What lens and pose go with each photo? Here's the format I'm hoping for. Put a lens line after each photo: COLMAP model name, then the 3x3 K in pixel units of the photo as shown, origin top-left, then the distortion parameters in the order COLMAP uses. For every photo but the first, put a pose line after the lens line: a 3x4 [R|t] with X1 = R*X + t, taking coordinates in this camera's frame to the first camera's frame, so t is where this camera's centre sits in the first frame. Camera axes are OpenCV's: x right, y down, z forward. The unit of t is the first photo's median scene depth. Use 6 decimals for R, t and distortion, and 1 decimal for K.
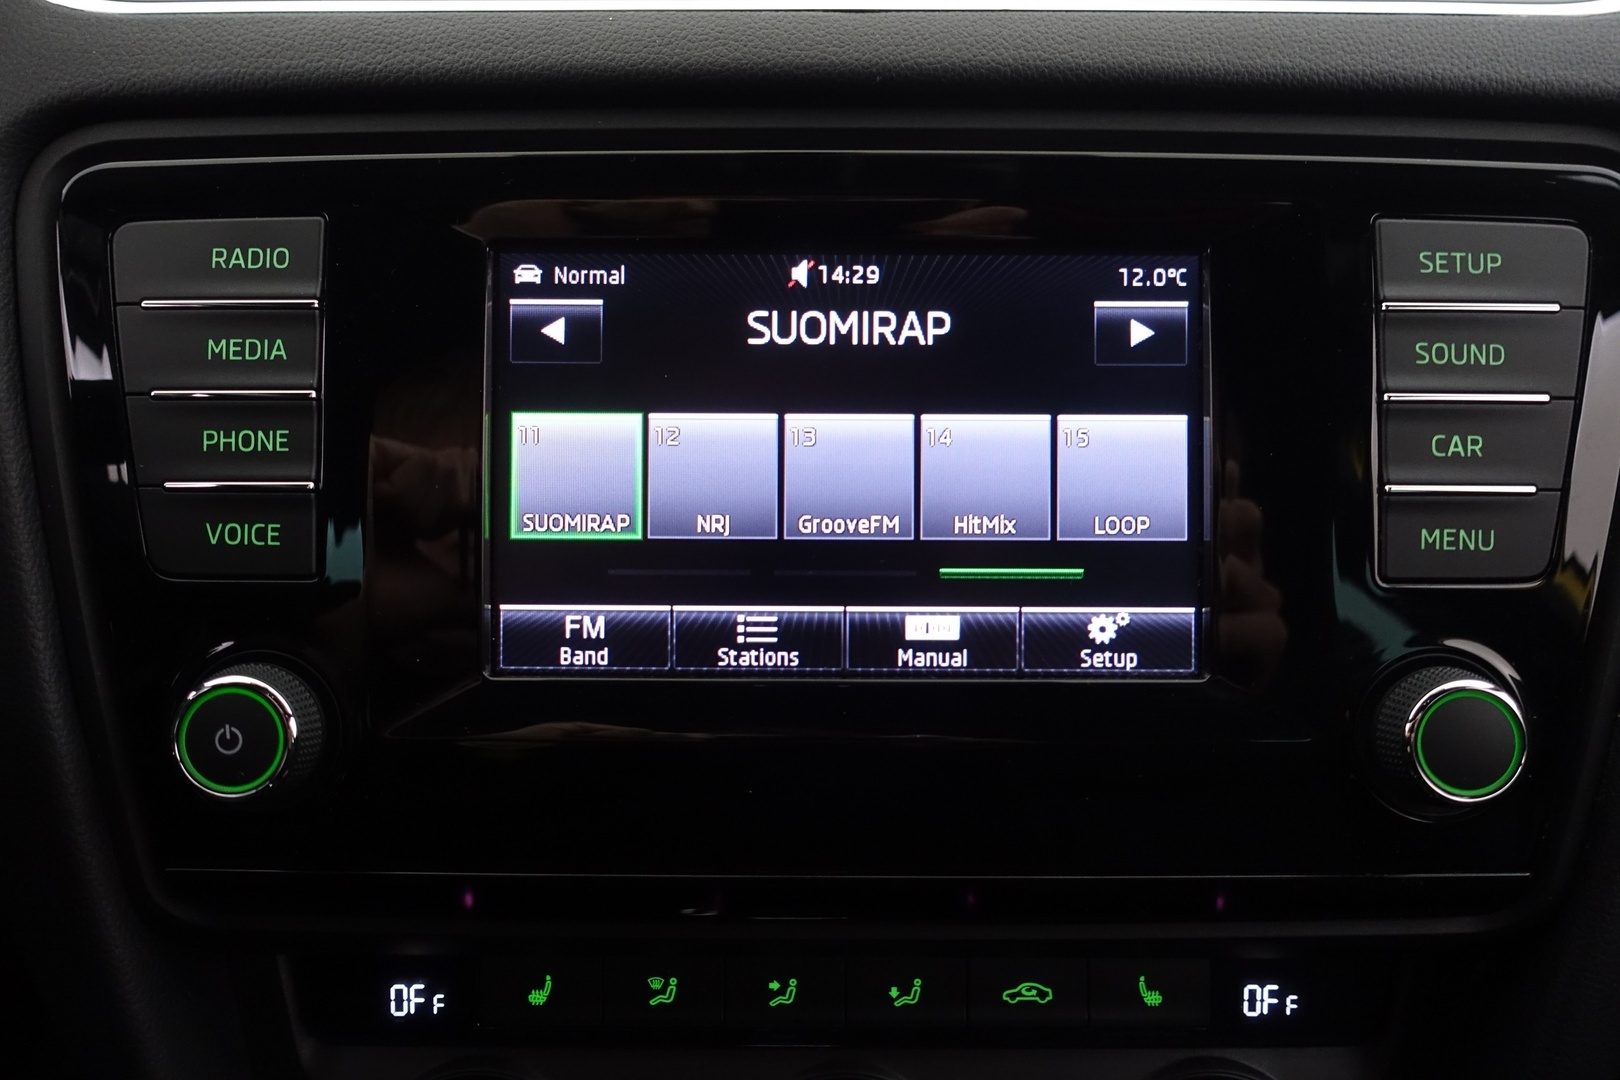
lens RADIAL K [[1141.8, 0, 805.0], [0, 1141.8, 548.0], [0, 0, 1]] dist [-0.005696, 0.003267]
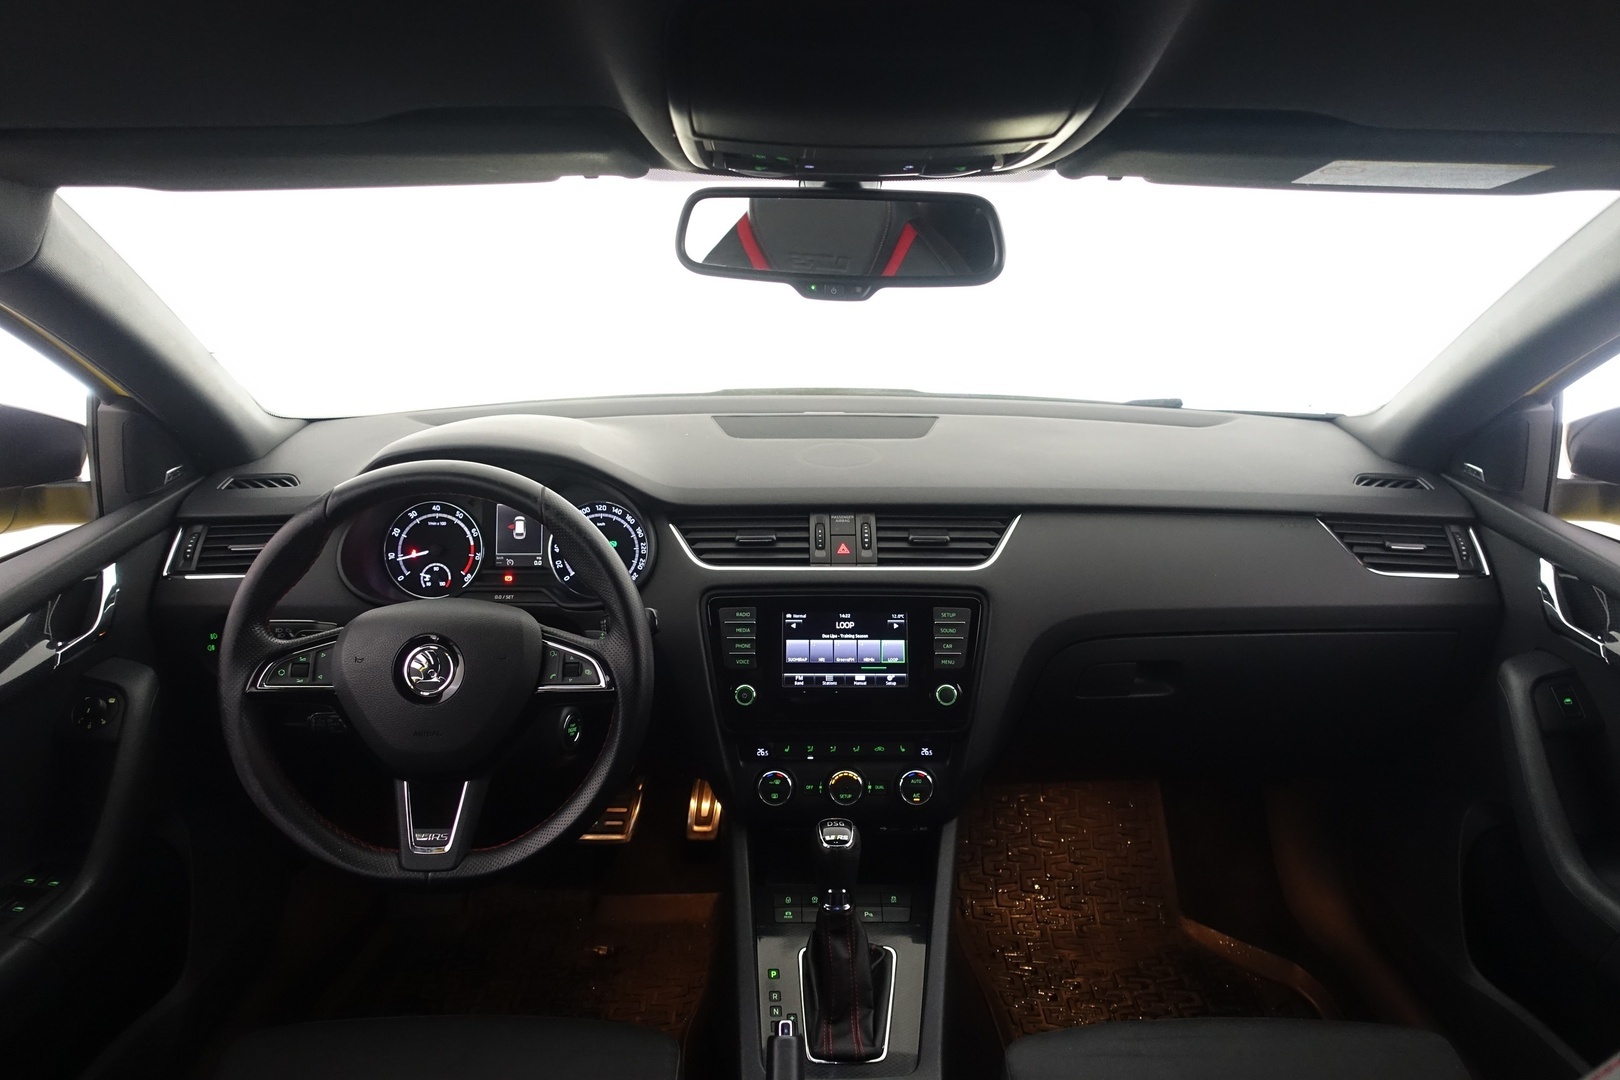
lens RADIAL K [[1141.8, 0, 802.9], [0, 1141.8, 533.2], [0, 0, 1]] dist [-0.005696, 0.003267]
pose [[0.999914, -0.002400, 0.012916, -0.250822], [0.003896, 0.993114, -0.117089, 0.019643], [-0.012546, 0.117129, 0.993037, -4.838868]]
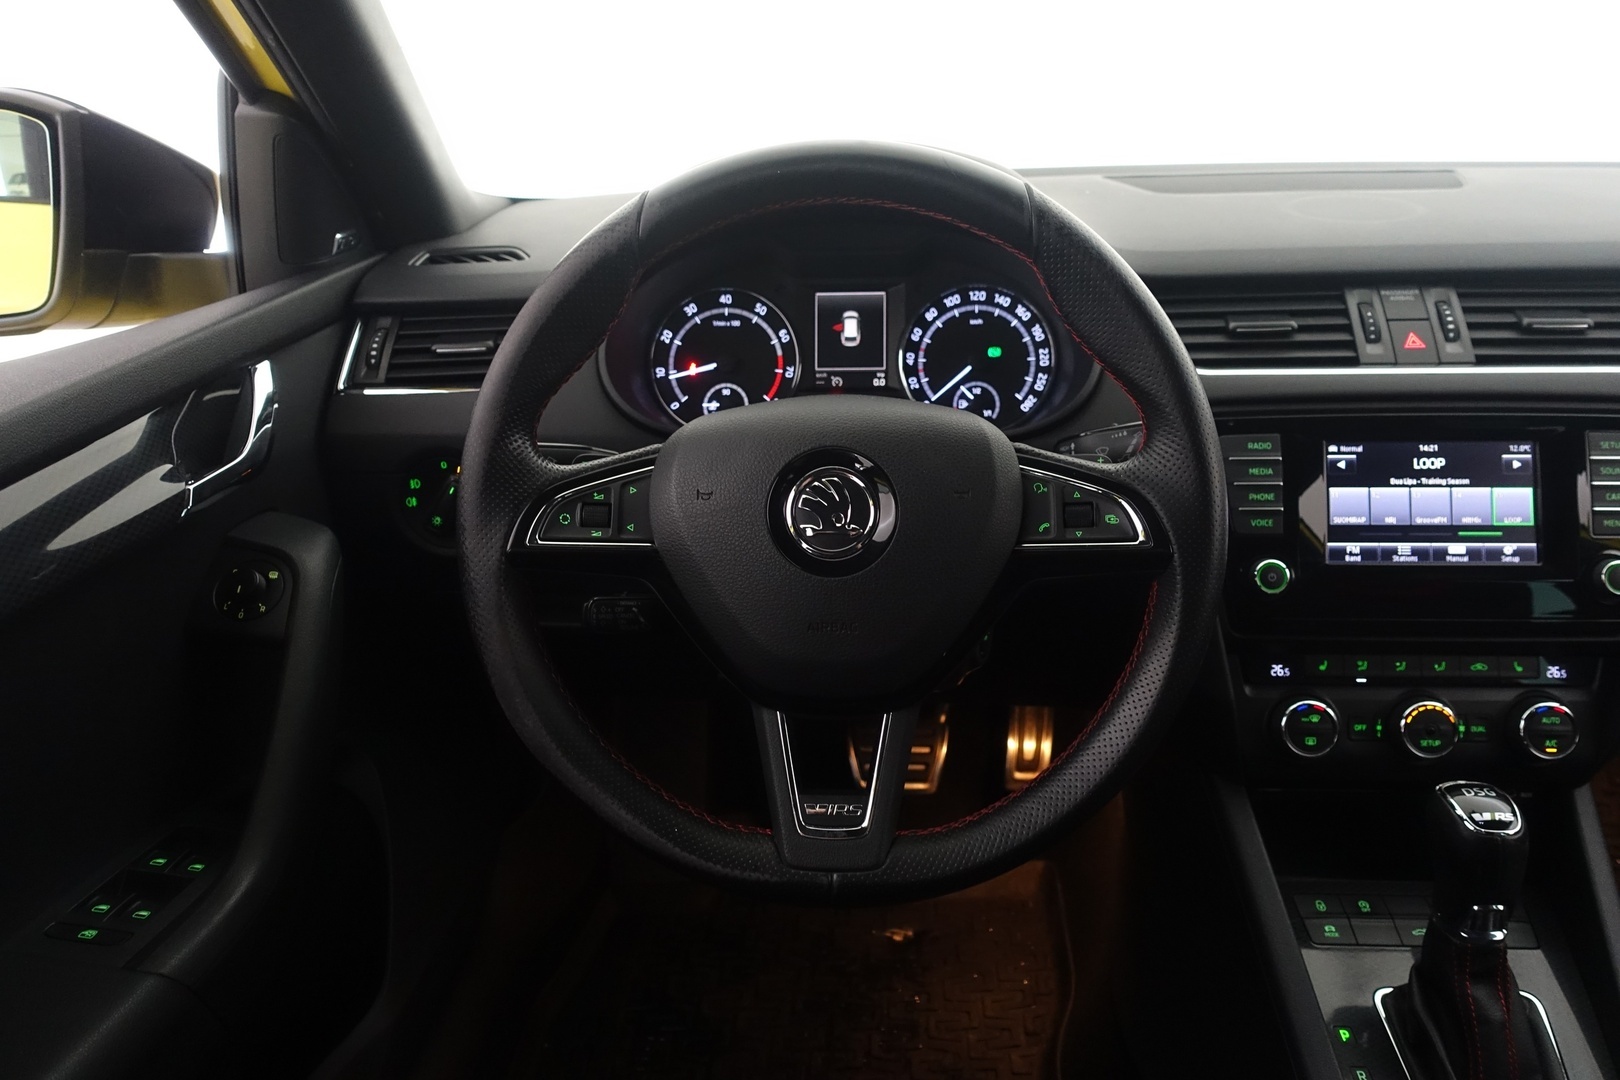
lens RADIAL K [[1141.8, 0, 799.3], [0, 1141.8, 533.4], [0, 0, 1]] dist [-0.005696, 0.003267]
pose [[0.997685, -0.001430, -0.067991, -1.666036], [-0.002364, 0.998446, -0.055679, 0.220273], [0.067965, 0.055710, 0.996131, -2.616723]]
